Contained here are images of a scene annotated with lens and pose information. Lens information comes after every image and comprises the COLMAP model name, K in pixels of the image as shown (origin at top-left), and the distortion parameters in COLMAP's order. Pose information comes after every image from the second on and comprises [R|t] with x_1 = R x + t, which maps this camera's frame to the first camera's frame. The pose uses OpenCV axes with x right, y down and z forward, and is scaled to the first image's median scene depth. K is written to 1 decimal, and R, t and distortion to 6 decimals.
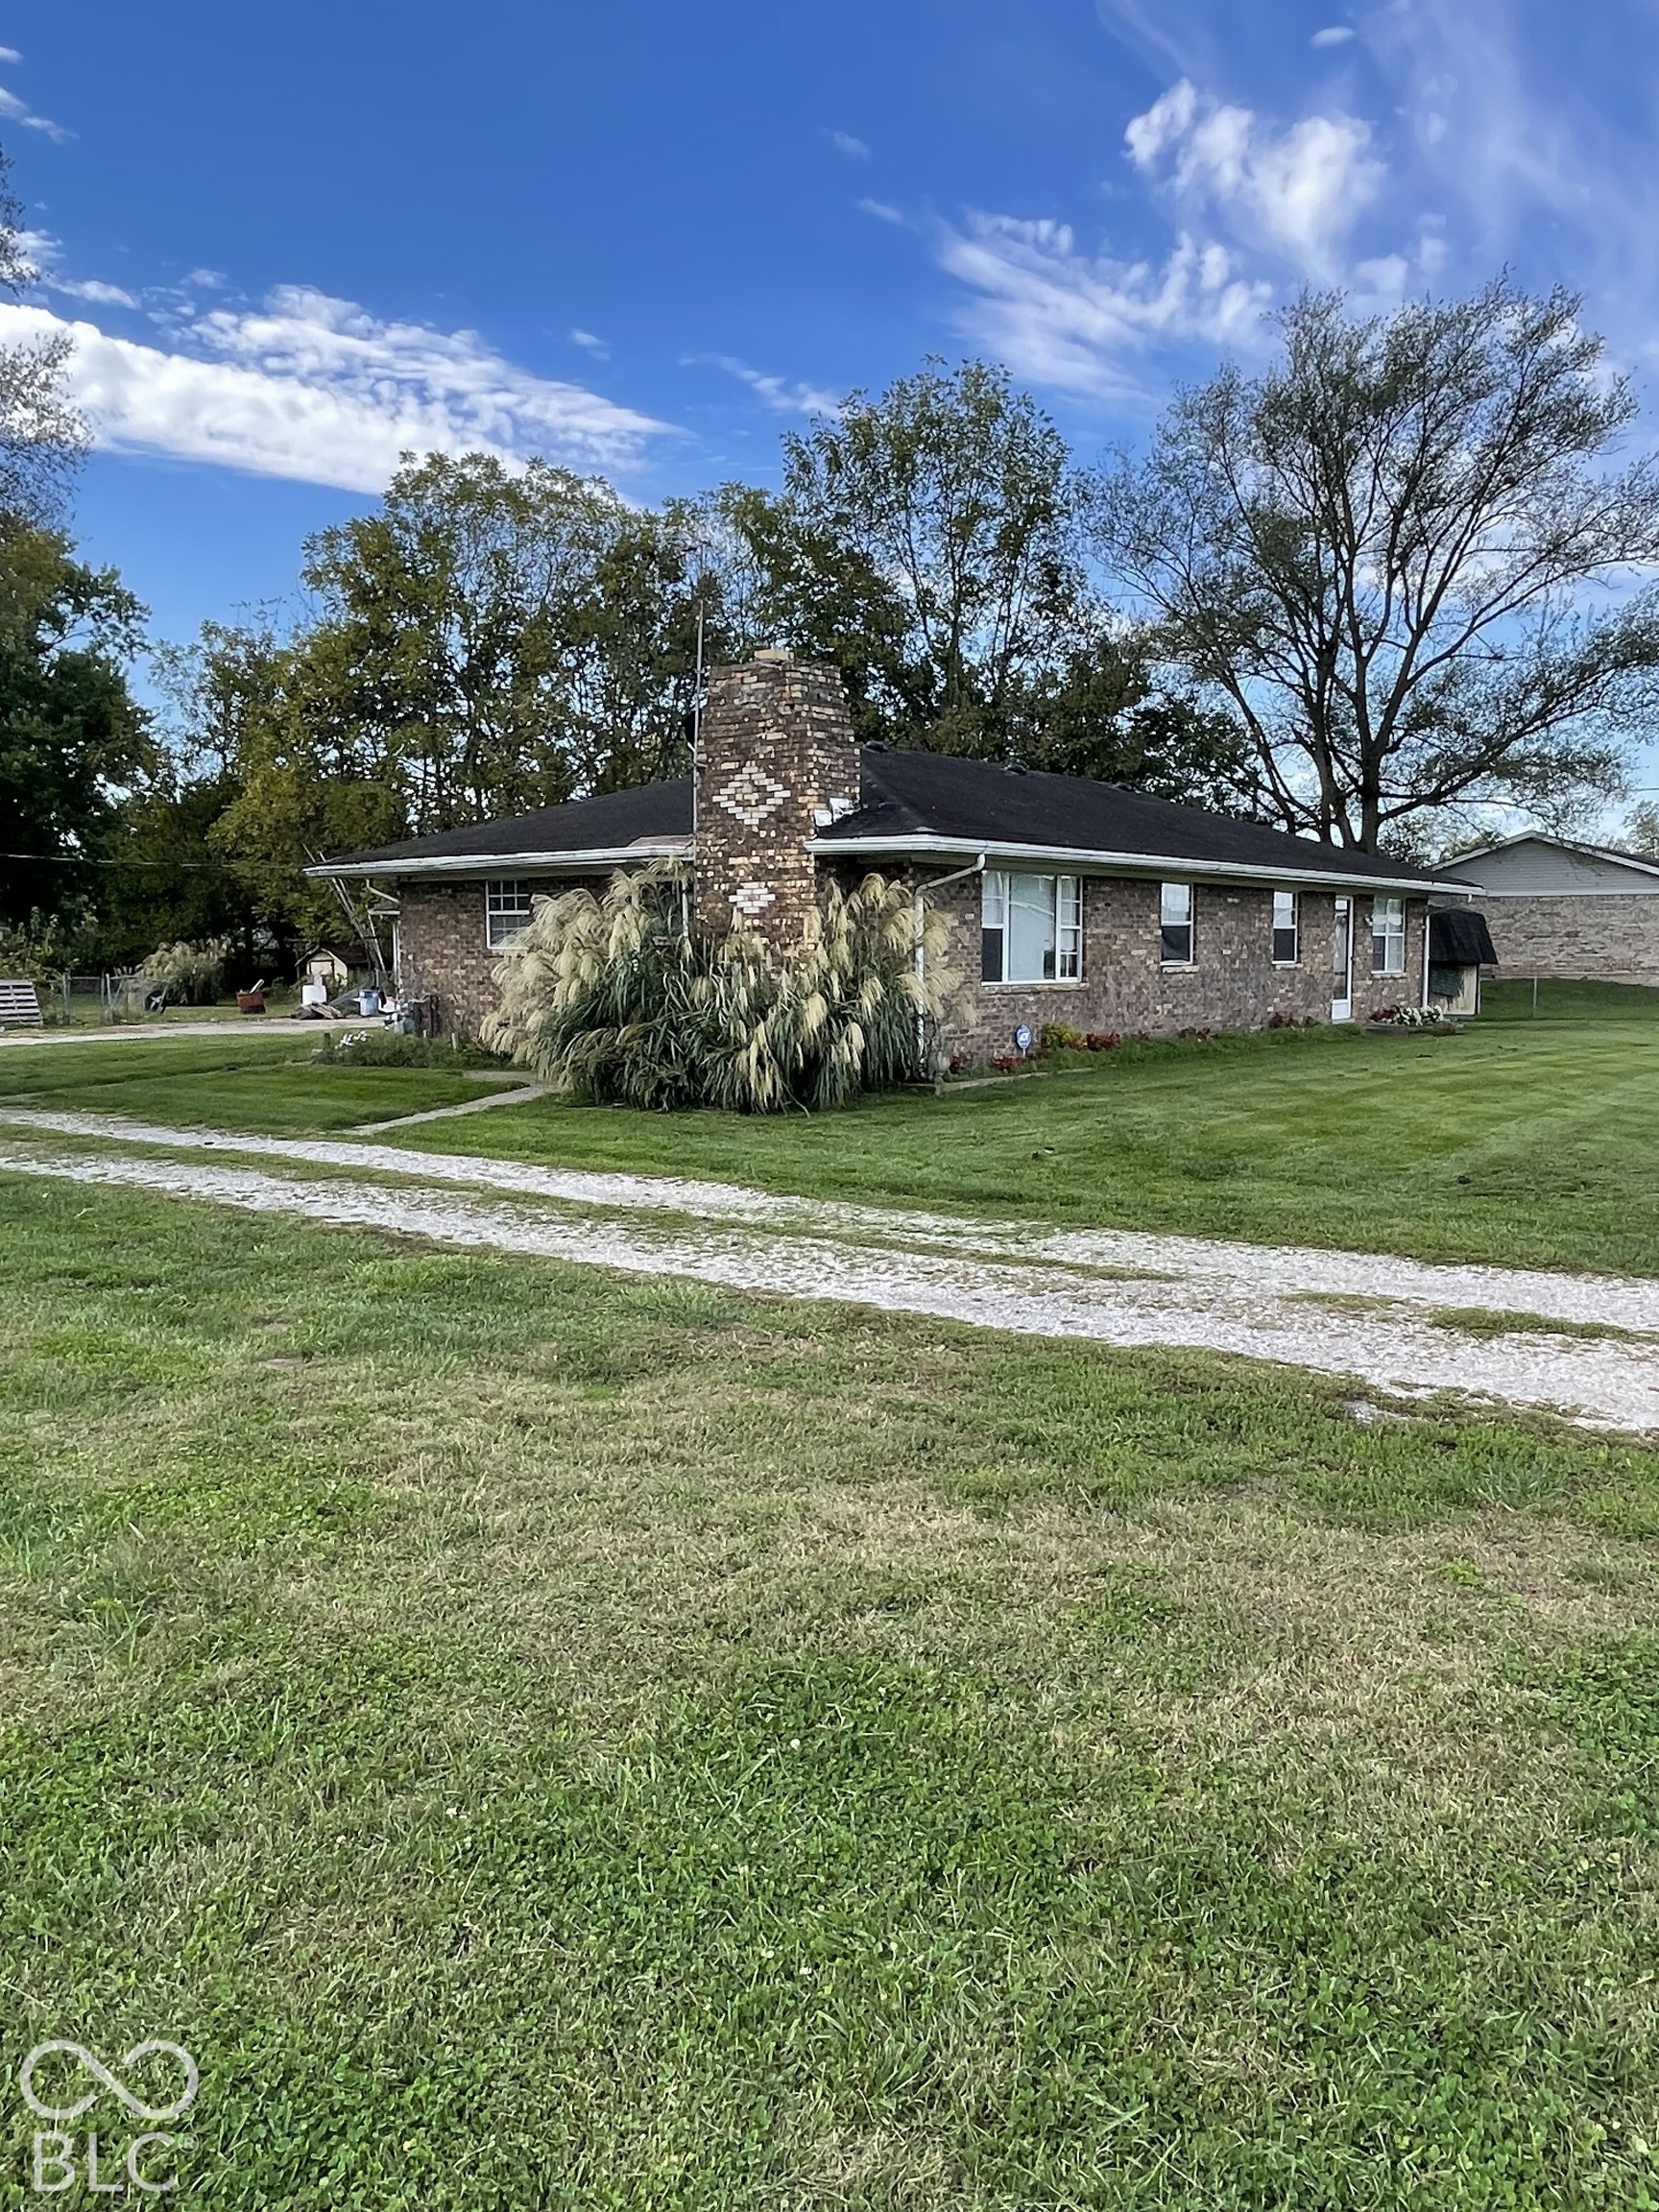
lens RADIAL K [[1594.3, 0, 829.5], [0, 1594.3, 1106.0], [0, 0, 1]] dist [0.077275, -0.138793]
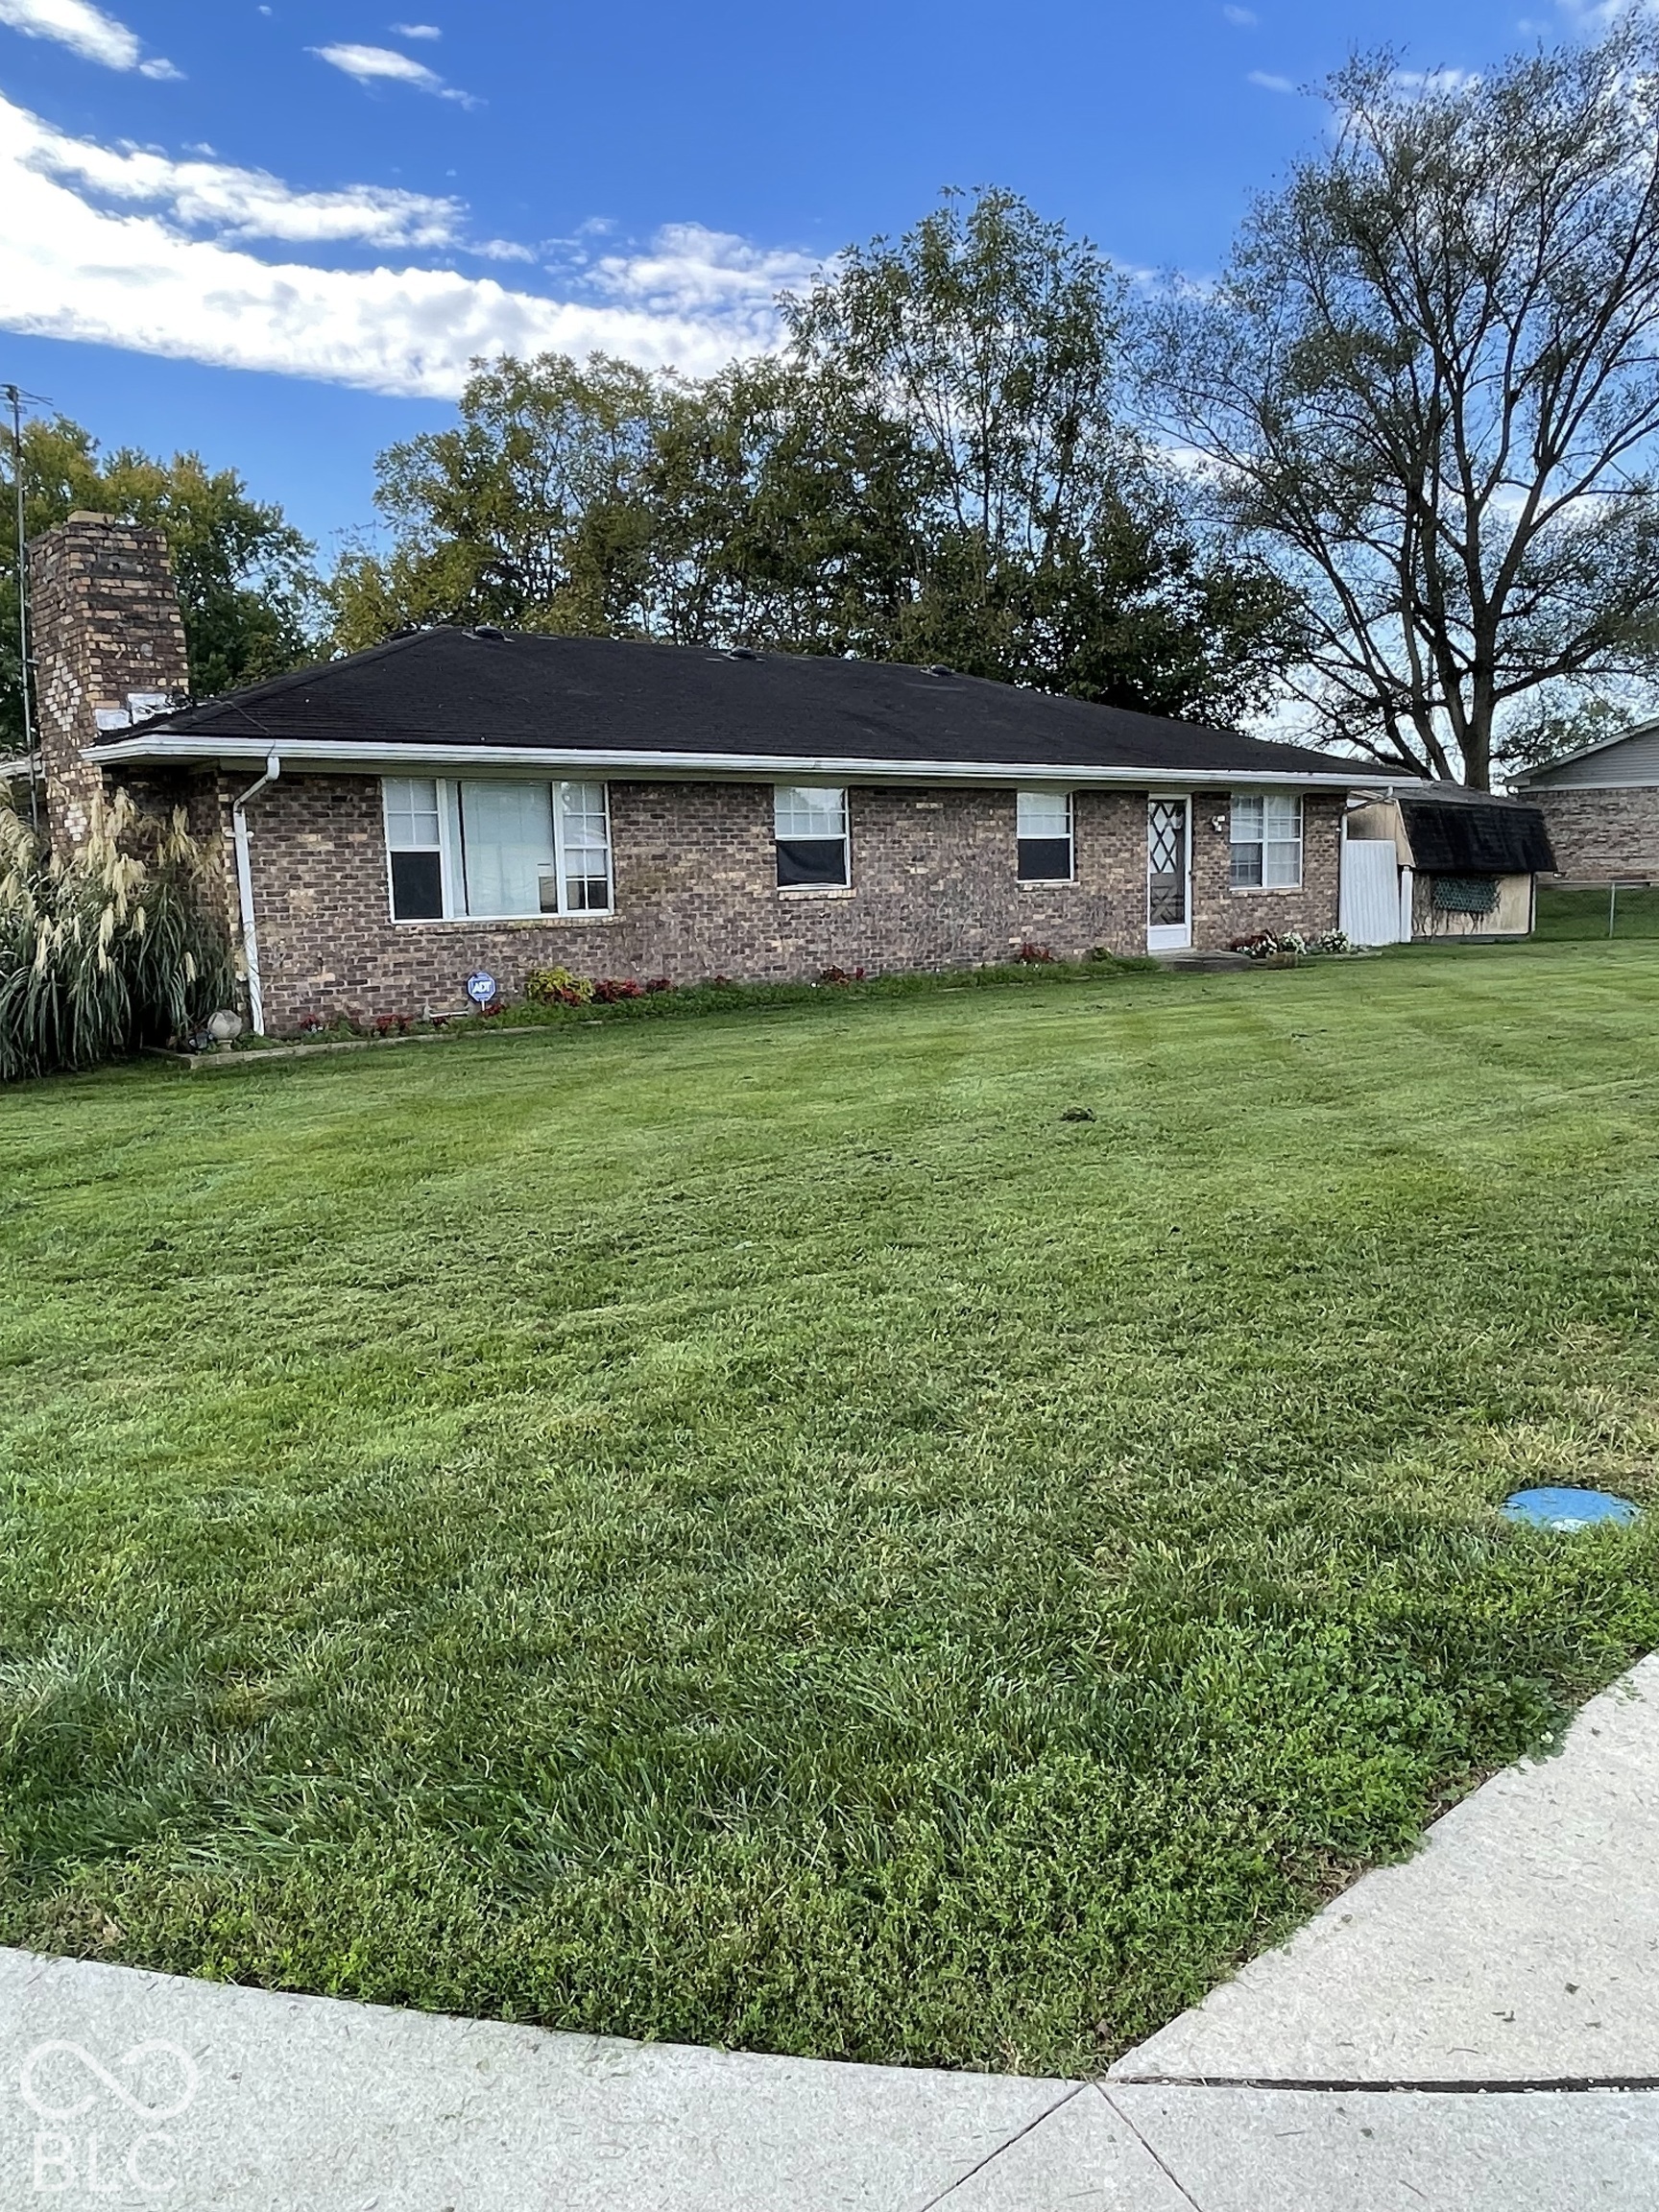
lens RADIAL K [[1594.3, 0, 829.5], [0, 1594.3, 1106.0], [0, 0, 1]] dist [0.077275, -0.138793]
pose [[0.976604, 0.009069, -0.214856, 0.440794], [0.001971, 0.998691, 0.051112, -0.022775], [0.215039, -0.050340, 0.975307, 0.235582]]
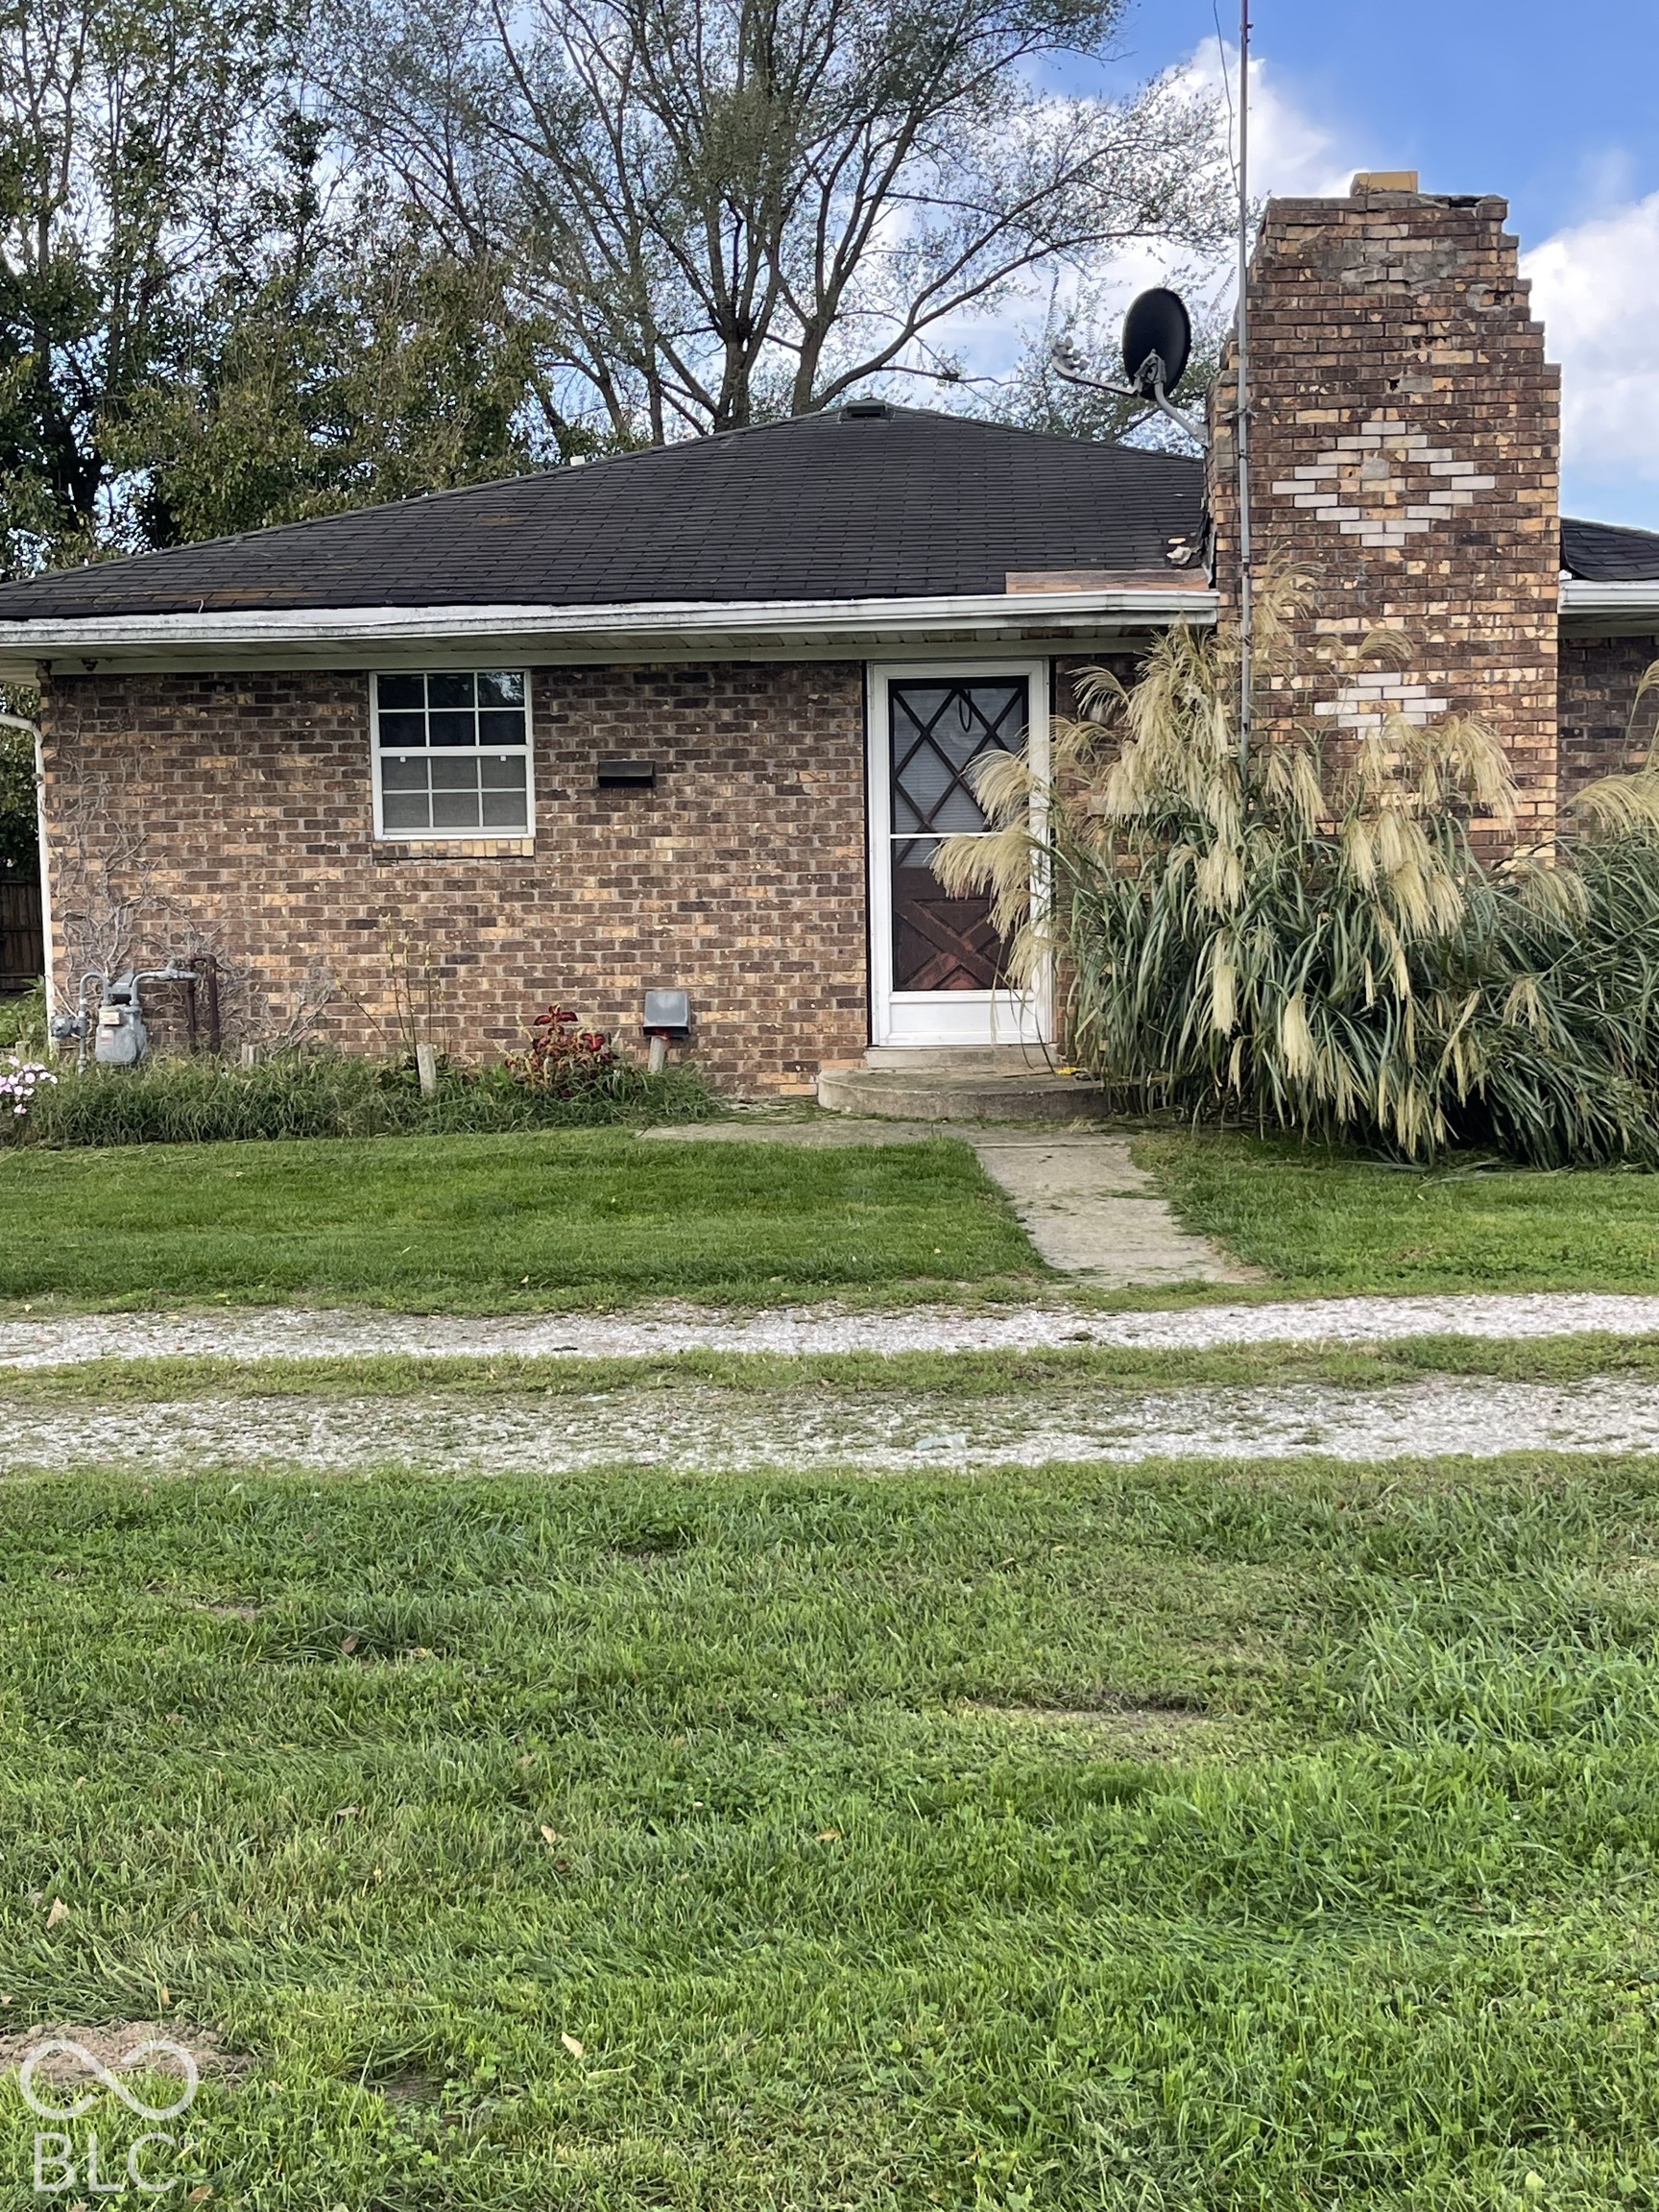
lens RADIAL K [[2808.9, 0, 829.5], [0, 2808.9, 1106.0], [0, 0, 1]] dist [0.026334, 0.003052]
pose [[0.848163, -0.058410, 0.526505, -0.457180], [0.067100, 0.997743, 0.002595, -0.021227], [-0.525469, 0.033127, 0.850168, 0.296924]]
